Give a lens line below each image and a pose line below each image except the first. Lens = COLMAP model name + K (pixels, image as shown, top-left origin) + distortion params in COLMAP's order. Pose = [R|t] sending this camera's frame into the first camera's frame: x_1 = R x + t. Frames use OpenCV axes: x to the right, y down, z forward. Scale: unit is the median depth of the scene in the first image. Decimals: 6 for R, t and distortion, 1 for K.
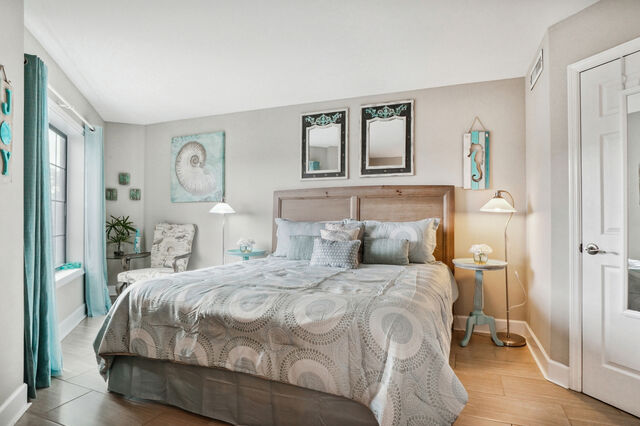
lens RADIAL K [[340.2, 0, 317.2], [0, 340.2, 213.2], [0, 0, 1]] dist [-0.045857, 0.024350]
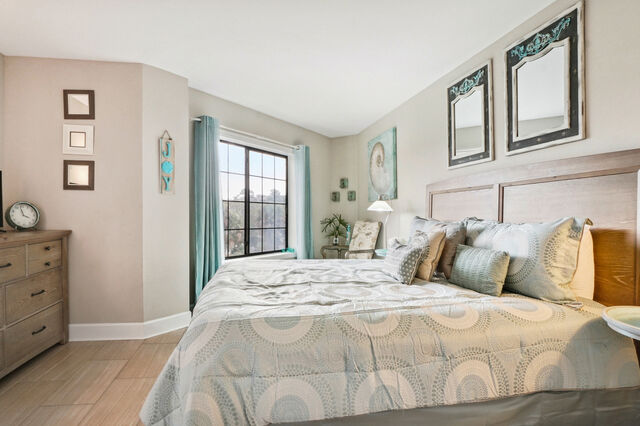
lens RADIAL K [[340.2, 0, 317.2], [0, 340.2, 213.2], [0, 0, 1]] dist [-0.045857, 0.024350]
pose [[0.542775, -0.004175, -0.839868, 0.470500], [0.007718, 0.999970, 0.000018, 0.004710], [0.839843, -0.006492, 0.542791, 0.320619]]
